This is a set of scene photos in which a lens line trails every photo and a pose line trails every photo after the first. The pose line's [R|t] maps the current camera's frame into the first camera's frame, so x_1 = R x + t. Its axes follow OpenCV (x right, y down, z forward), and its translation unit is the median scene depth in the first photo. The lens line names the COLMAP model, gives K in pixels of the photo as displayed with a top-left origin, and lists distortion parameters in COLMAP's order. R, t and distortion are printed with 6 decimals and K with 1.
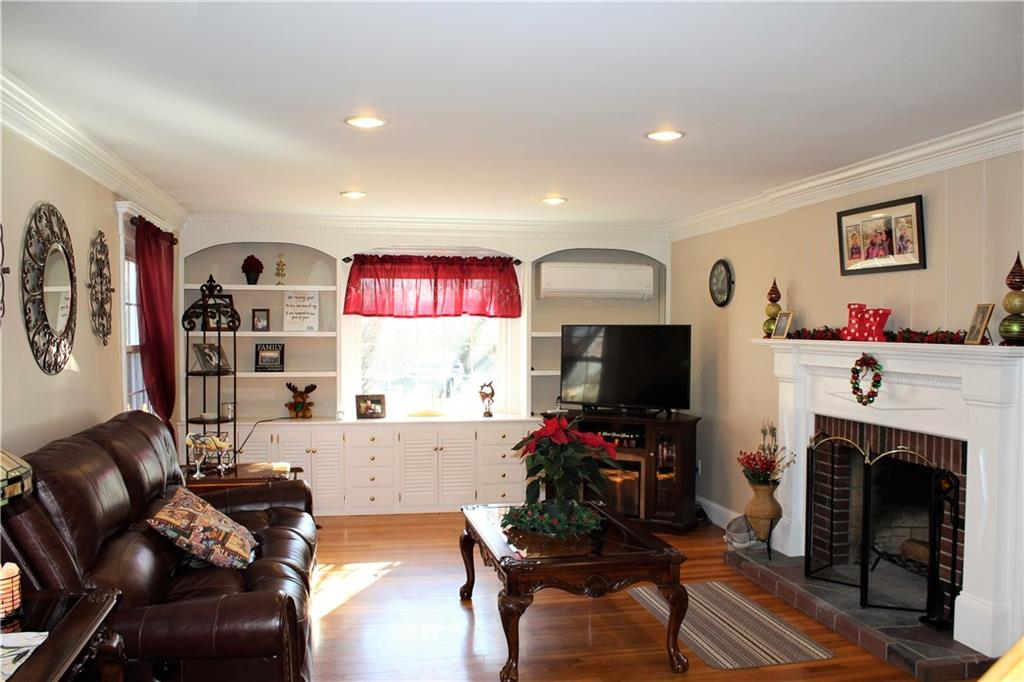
lens RADIAL K [[901.3, 0, 511.3], [0, 901.3, 312.5], [0, 0, 1]] dist [0.004051, 0.001840]
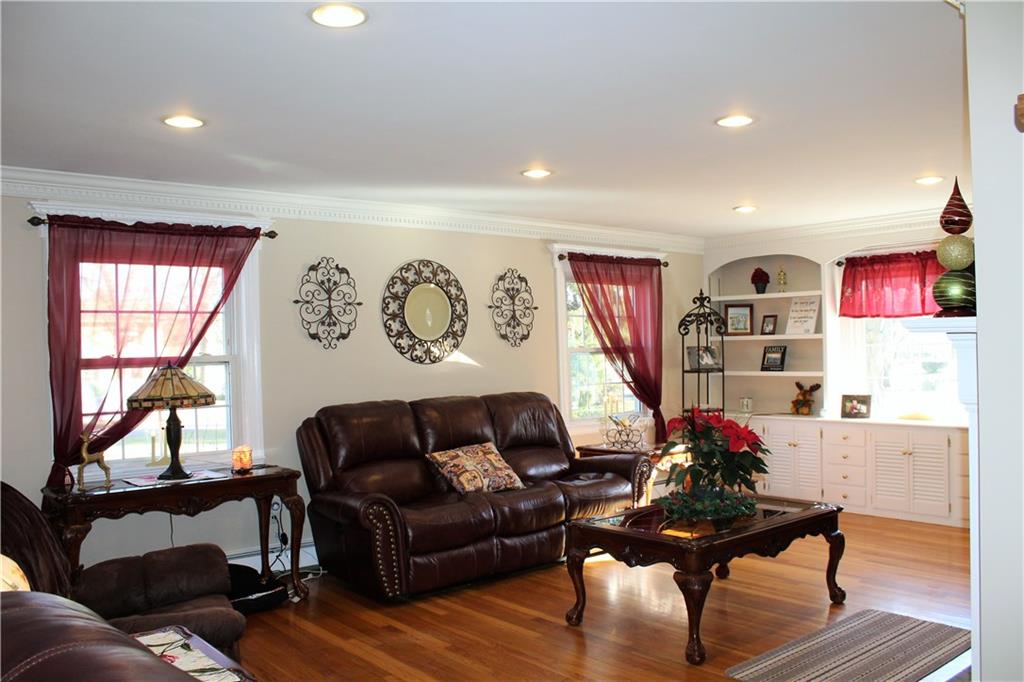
lens RADIAL K [[896.6, 0, 512.0], [0, 896.6, 341.0], [0, 0, 1]] dist [-0.159131, 0.002687]
pose [[0.487987, -0.019234, -0.872639, 0.517580], [0.034947, 0.999386, -0.002485, 0.019672], [0.872151, -0.029284, 0.488360, 0.183814]]
